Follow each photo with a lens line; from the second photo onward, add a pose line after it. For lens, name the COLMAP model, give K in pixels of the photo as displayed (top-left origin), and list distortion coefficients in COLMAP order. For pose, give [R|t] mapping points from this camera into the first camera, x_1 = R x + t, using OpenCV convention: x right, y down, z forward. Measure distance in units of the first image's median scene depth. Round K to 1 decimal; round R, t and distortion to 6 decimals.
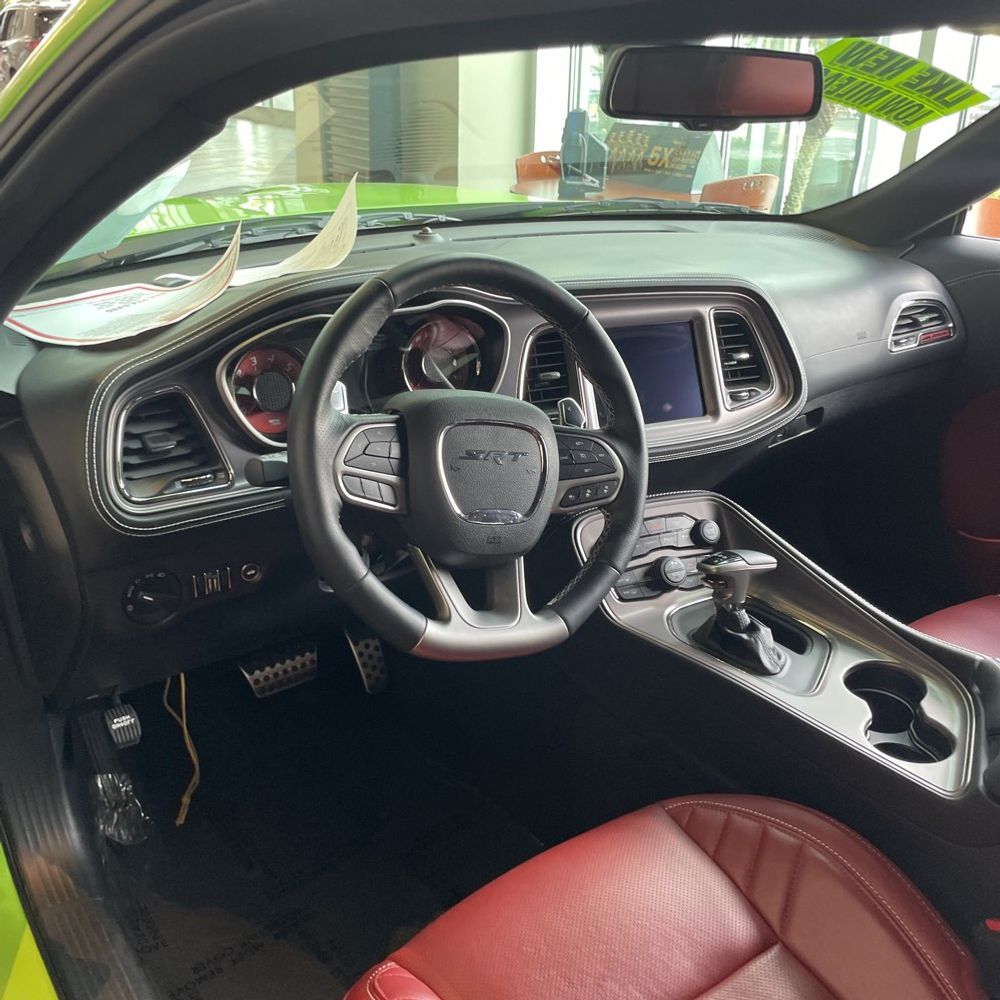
lens RADIAL K [[1013.2, 0, 500.8], [0, 1013.2, 453.5], [0, 0, 1]] dist [0.130317, -0.196393]
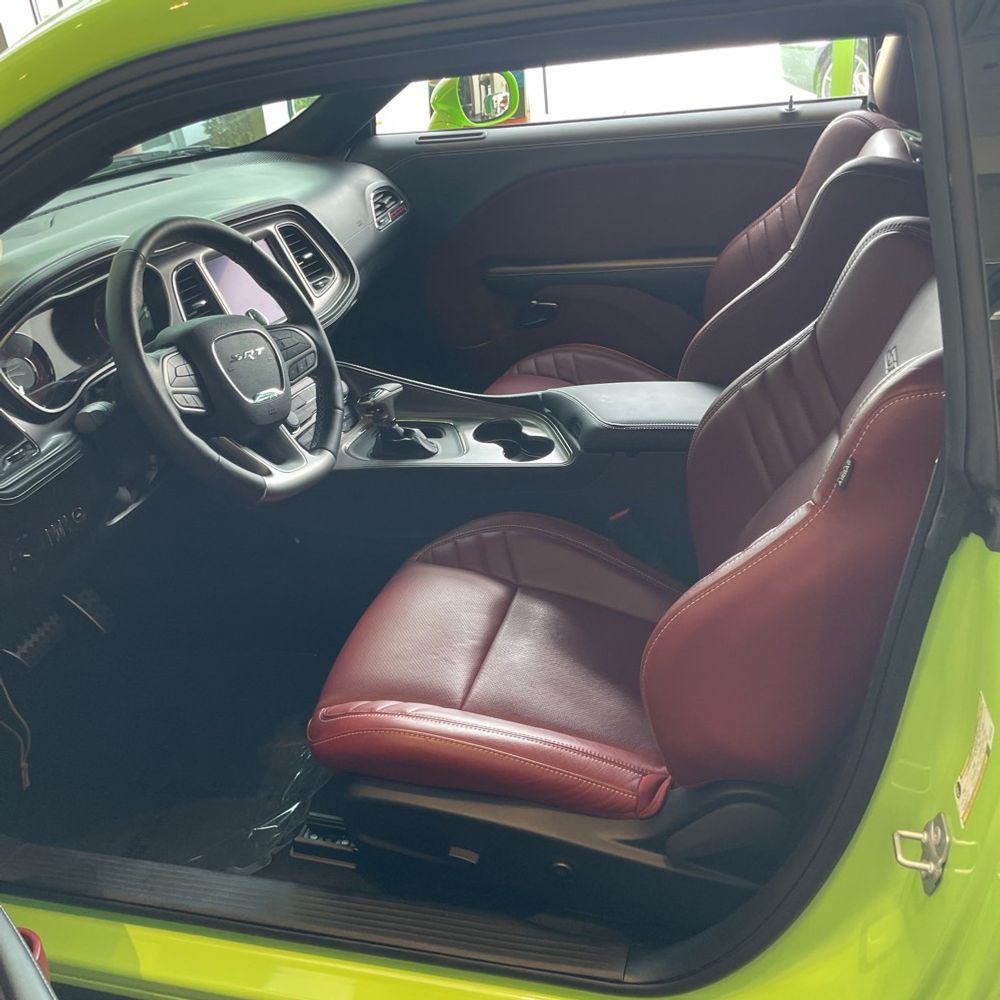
lens RADIAL K [[1015.2, 0, 502.7], [0, 1015.2, 478.2], [0, 0, 1]] dist [0.106383, -0.148961]
pose [[0.776024, -0.375281, 0.506903, -0.389353], [0.330552, 0.926489, 0.179872, 0.018001], [-0.537143, 0.027973, 0.843027, -0.262709]]
